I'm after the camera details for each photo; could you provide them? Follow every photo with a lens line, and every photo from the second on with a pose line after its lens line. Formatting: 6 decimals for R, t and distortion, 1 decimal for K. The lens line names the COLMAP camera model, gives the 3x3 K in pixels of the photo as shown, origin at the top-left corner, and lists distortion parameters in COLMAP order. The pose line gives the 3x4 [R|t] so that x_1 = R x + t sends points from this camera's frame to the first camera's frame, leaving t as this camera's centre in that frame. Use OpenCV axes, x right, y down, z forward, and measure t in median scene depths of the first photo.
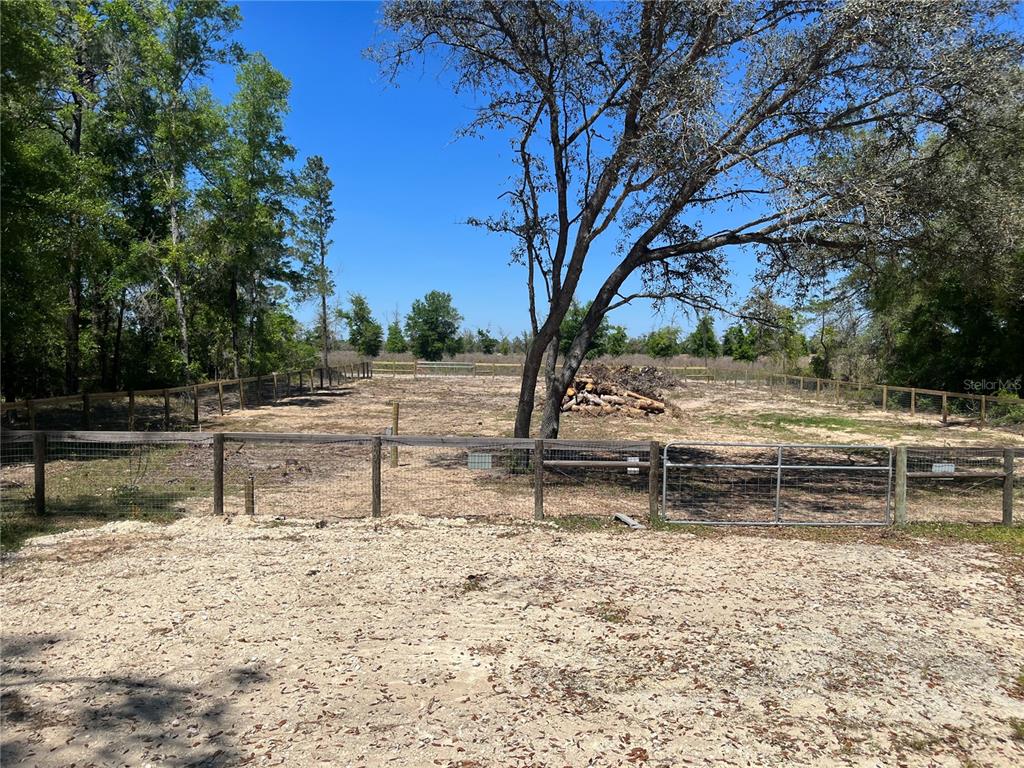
lens RADIAL K [[775.7, 0, 510.6], [0, 775.7, 385.5], [0, 0, 1]] dist [0.052247, -0.065436]
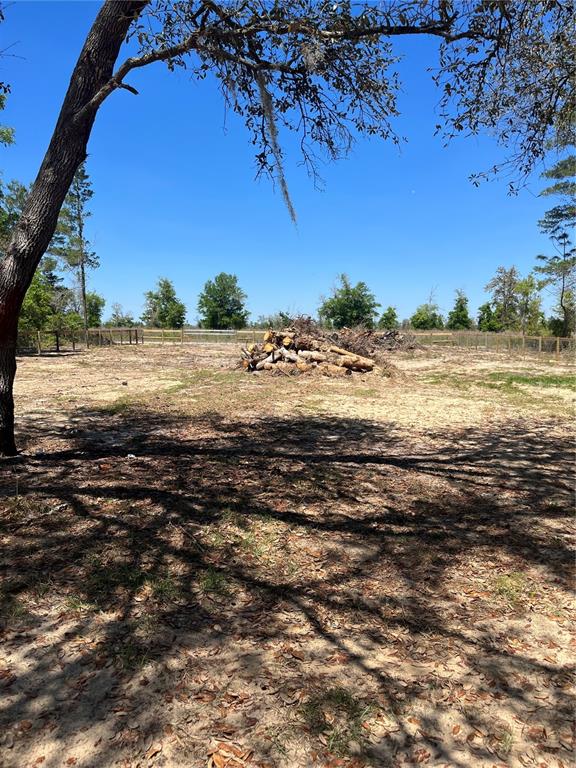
lens RADIAL K [[581.8, 0, 290.9], [0, 581.8, 384.0], [0, 0, 1]] dist [0.052247, -0.065436]
pose [[0.998899, -0.002099, -0.046876, 0.134727], [0.004168, 0.999019, 0.044093, 0.020199], [0.046737, -0.044240, 0.997927, 0.355107]]
